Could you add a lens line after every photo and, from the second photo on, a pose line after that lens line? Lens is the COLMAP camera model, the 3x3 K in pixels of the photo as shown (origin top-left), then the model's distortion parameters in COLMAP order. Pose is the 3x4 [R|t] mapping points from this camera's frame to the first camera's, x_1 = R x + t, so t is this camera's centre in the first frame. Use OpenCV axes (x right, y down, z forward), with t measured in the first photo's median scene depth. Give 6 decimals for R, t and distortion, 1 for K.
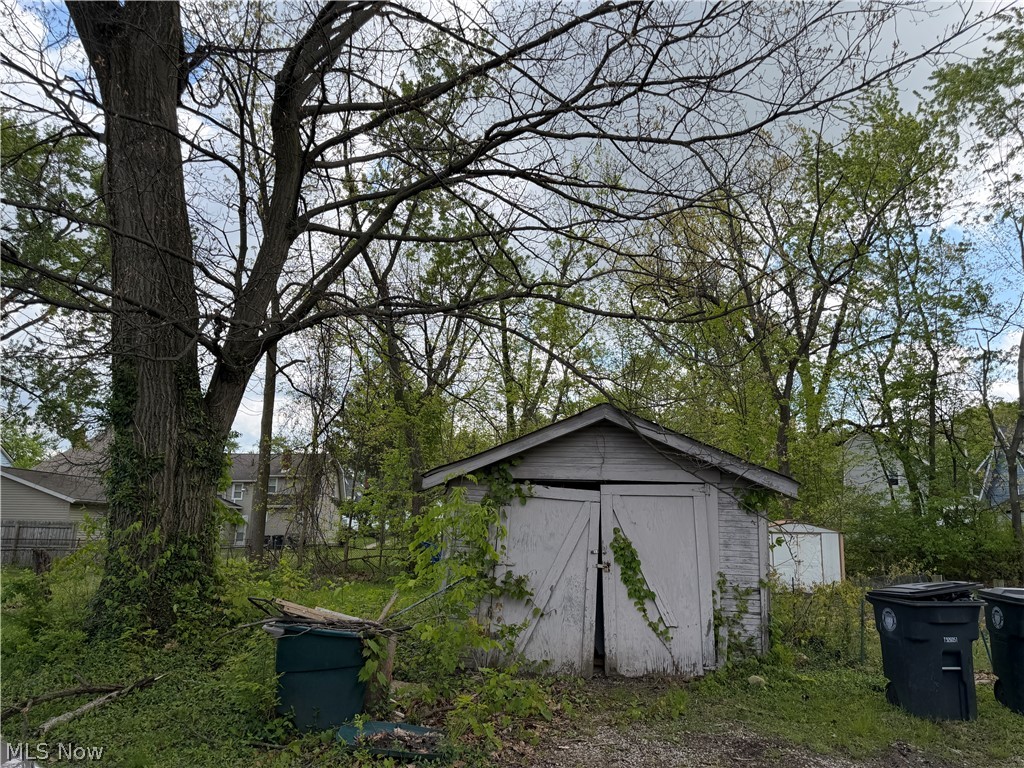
lens RADIAL K [[733.5, 0, 512.0], [0, 733.5, 384.0], [0, 0, 1]] dist [0.008743, 0.002415]
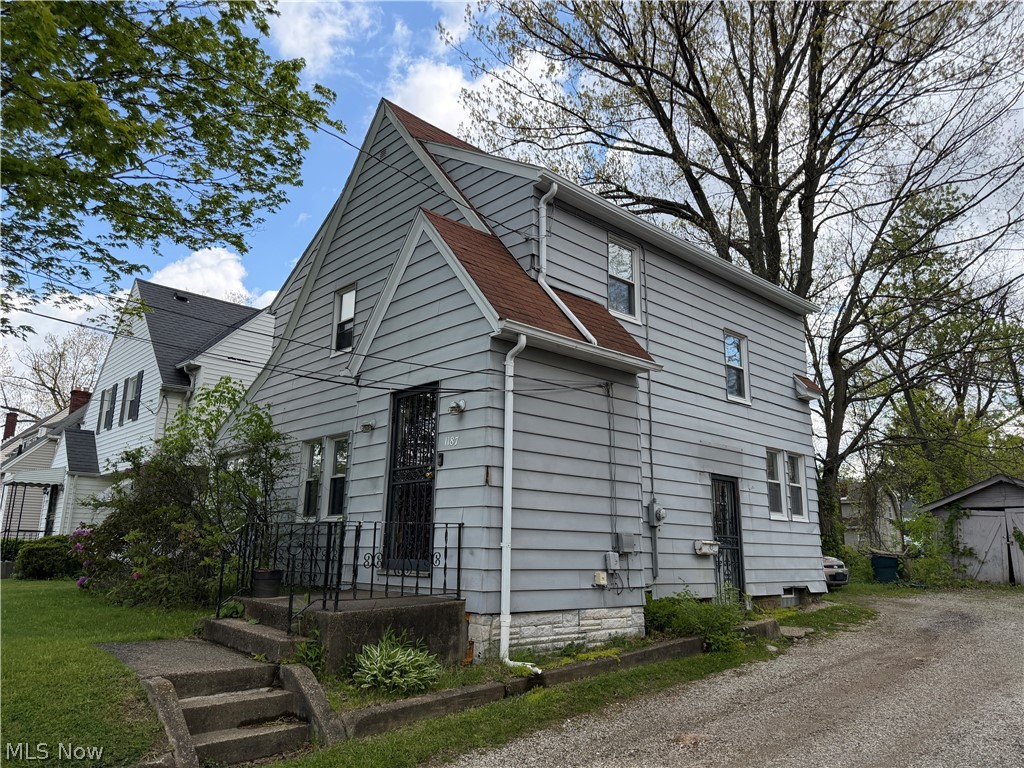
lens RADIAL K [[733.5, 0, 512.0], [0, 733.5, 384.0], [0, 0, 1]] dist [0.008743, 0.002415]
pose [[0.757988, -0.160755, -0.632148, 0.490059], [0.138501, 0.986721, -0.084850, -0.280062], [0.637394, -0.023238, 0.770188, -1.850364]]
